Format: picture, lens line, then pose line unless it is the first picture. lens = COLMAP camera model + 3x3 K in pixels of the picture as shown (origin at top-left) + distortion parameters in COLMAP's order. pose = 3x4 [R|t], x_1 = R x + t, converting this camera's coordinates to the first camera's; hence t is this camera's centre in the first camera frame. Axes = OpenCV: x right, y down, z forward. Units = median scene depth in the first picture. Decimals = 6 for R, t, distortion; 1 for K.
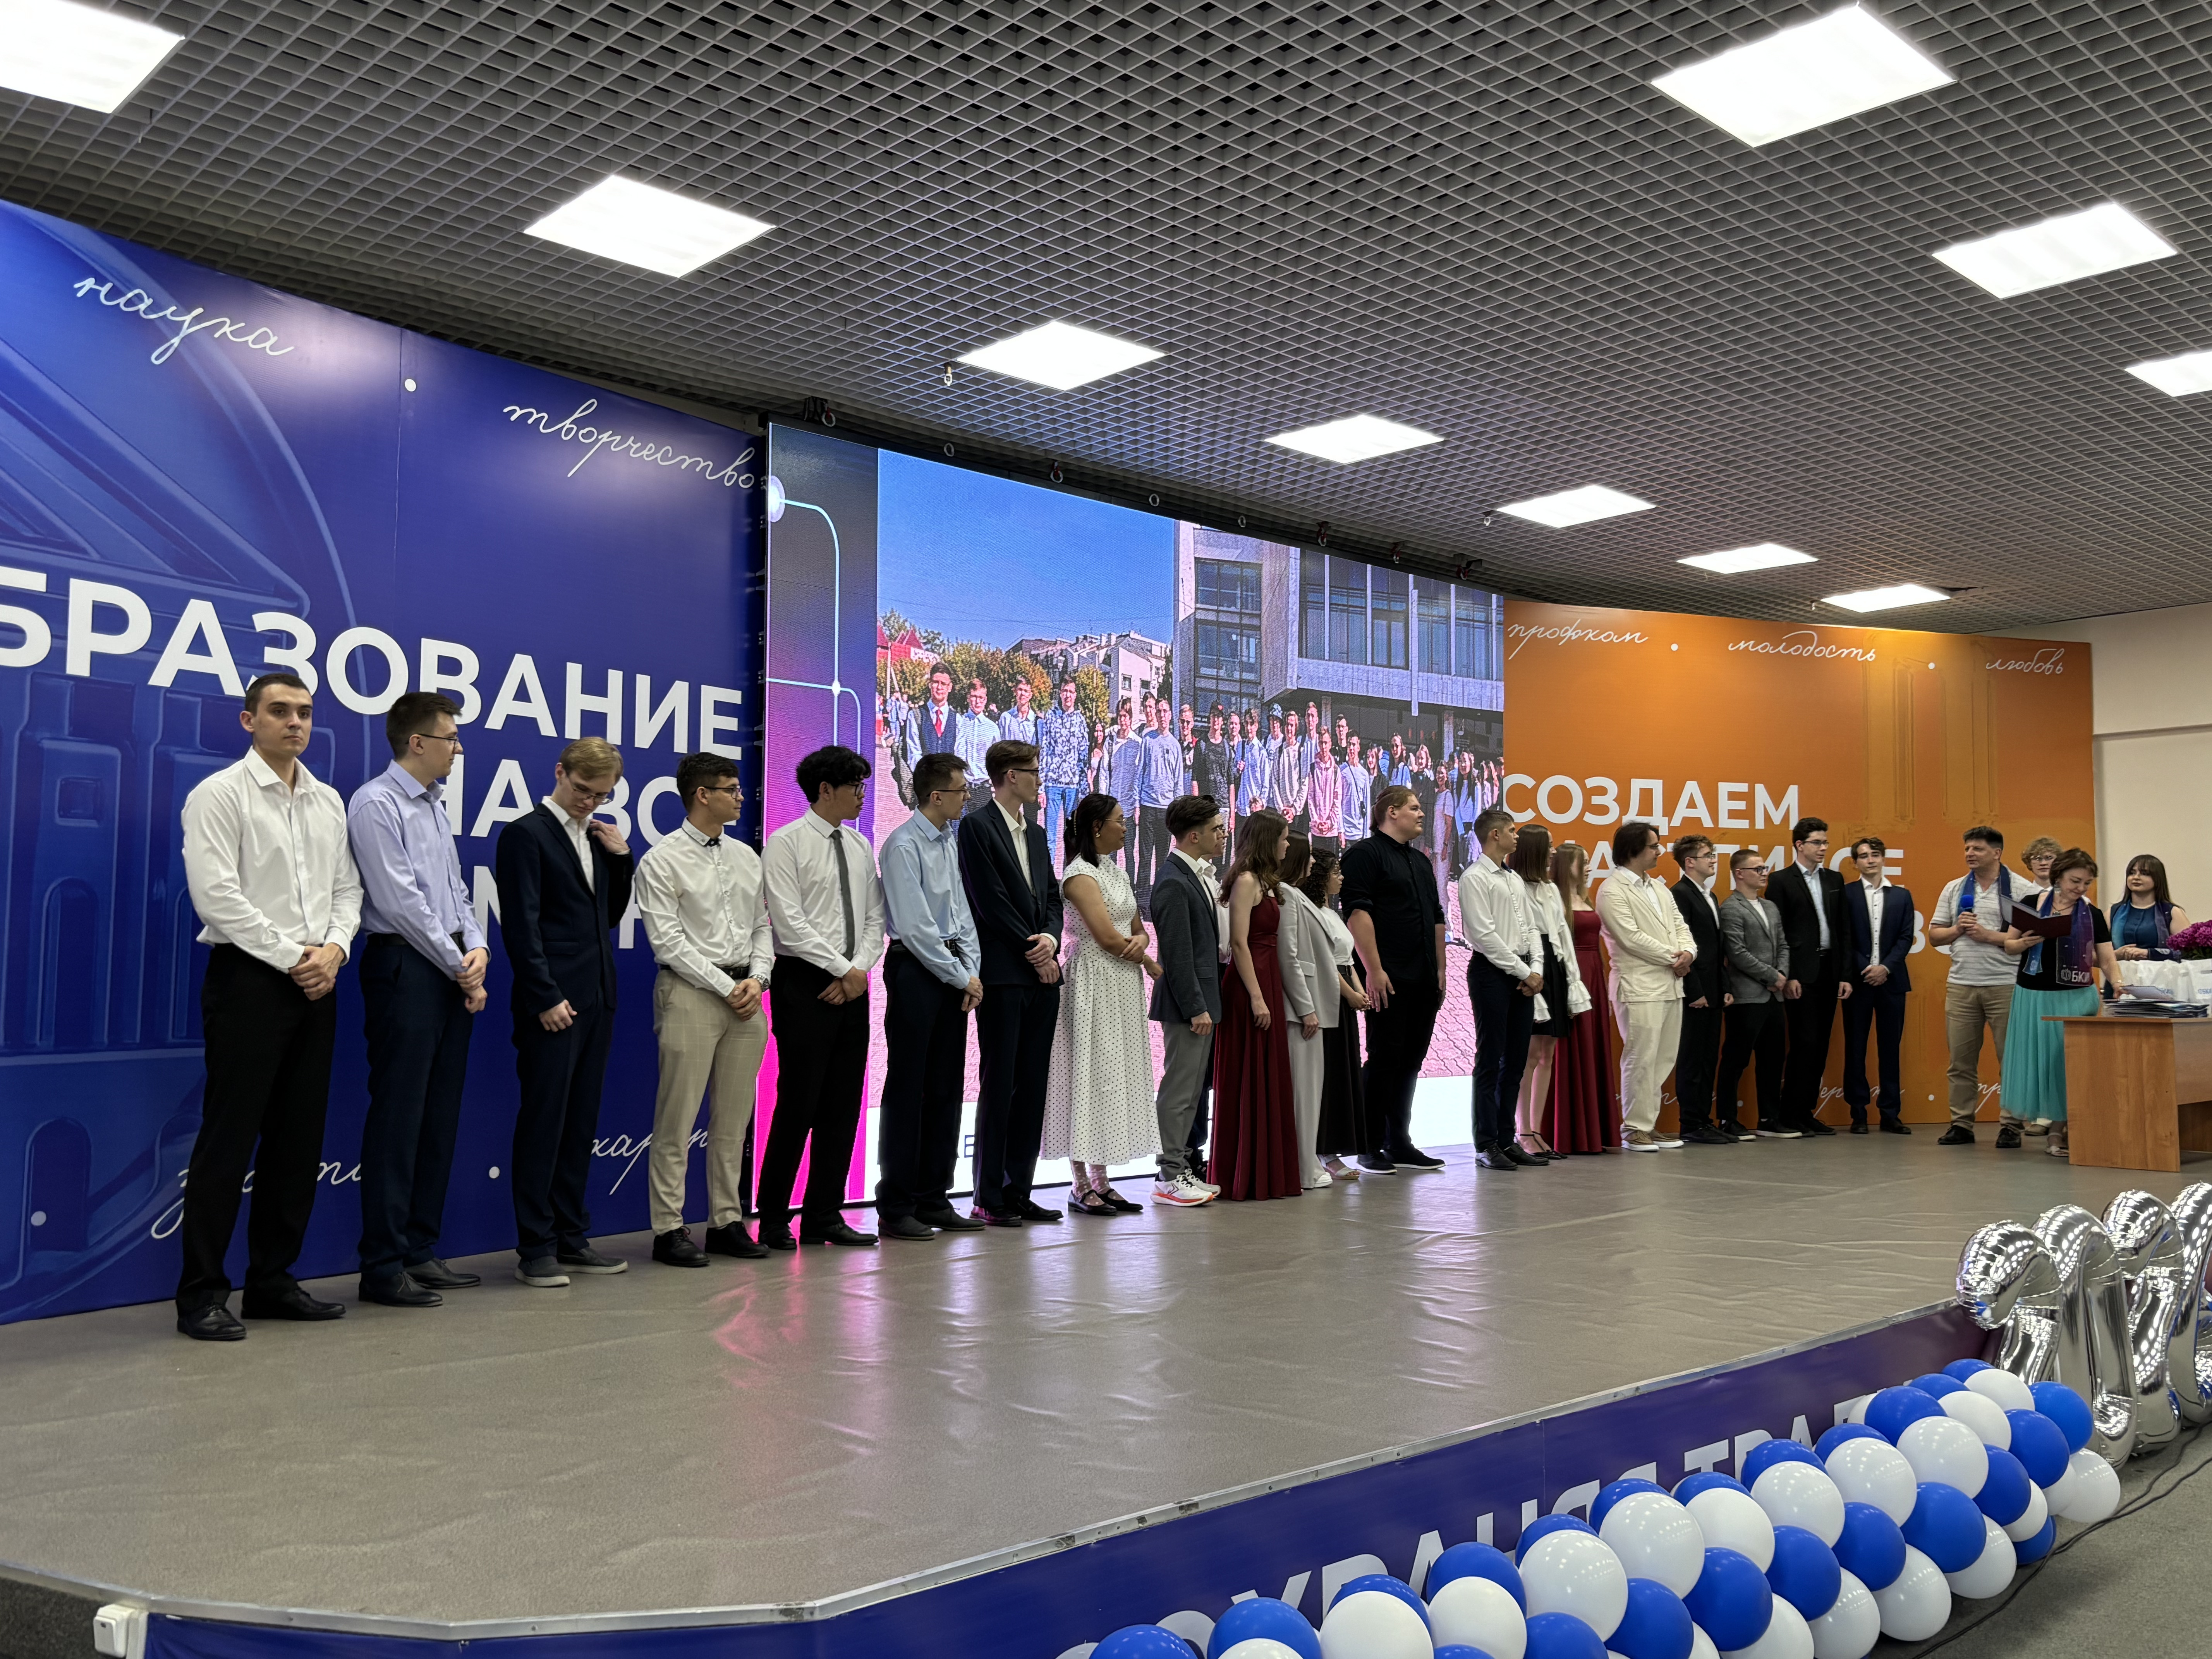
lens RADIAL K [[1914.2, 0, 1108.5], [0, 1914.2, 850.8], [0, 0, 1]] dist [0.040109, 0.038356]
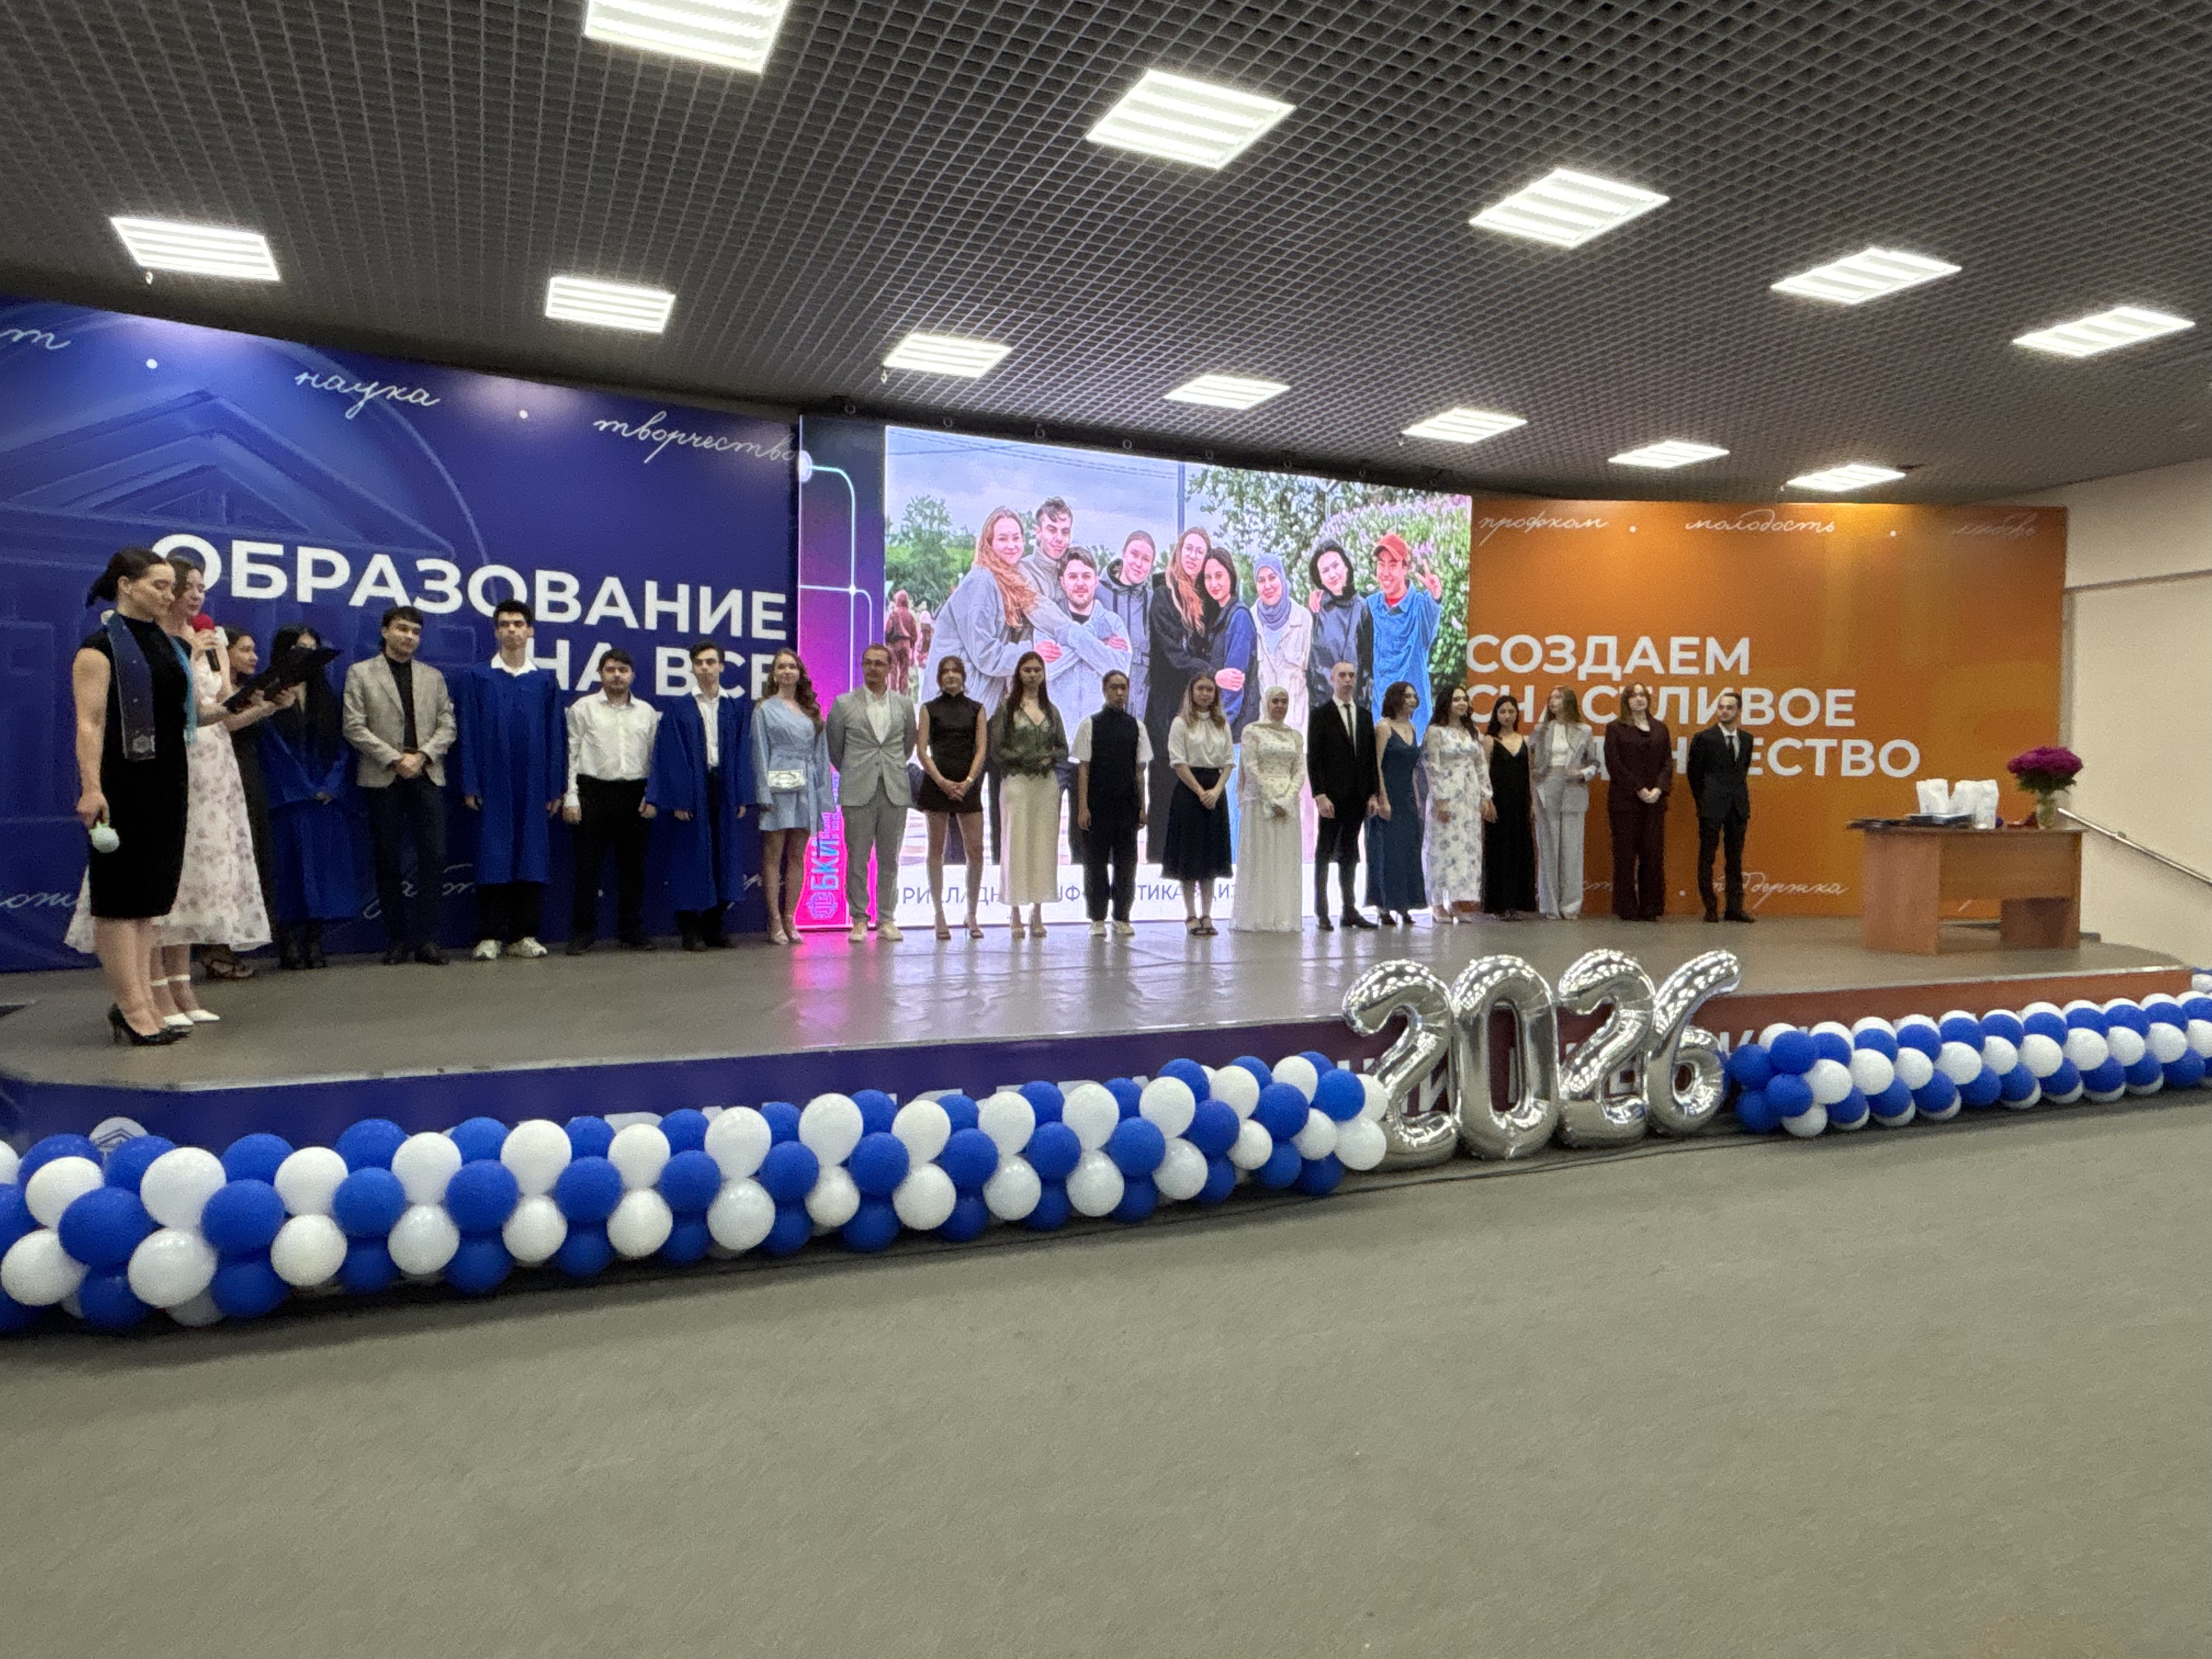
lens RADIAL K [[1397.3, 0, 1109.4], [0, 1397.3, 818.5], [0, 0, 1]] dist [0.028814, -0.008376]
pose [[0.939099, 0.022625, -0.342901, 0.462252], [0.006997, 0.996365, 0.084903, 0.002648], [0.343576, -0.082132, 0.935527, 0.020118]]
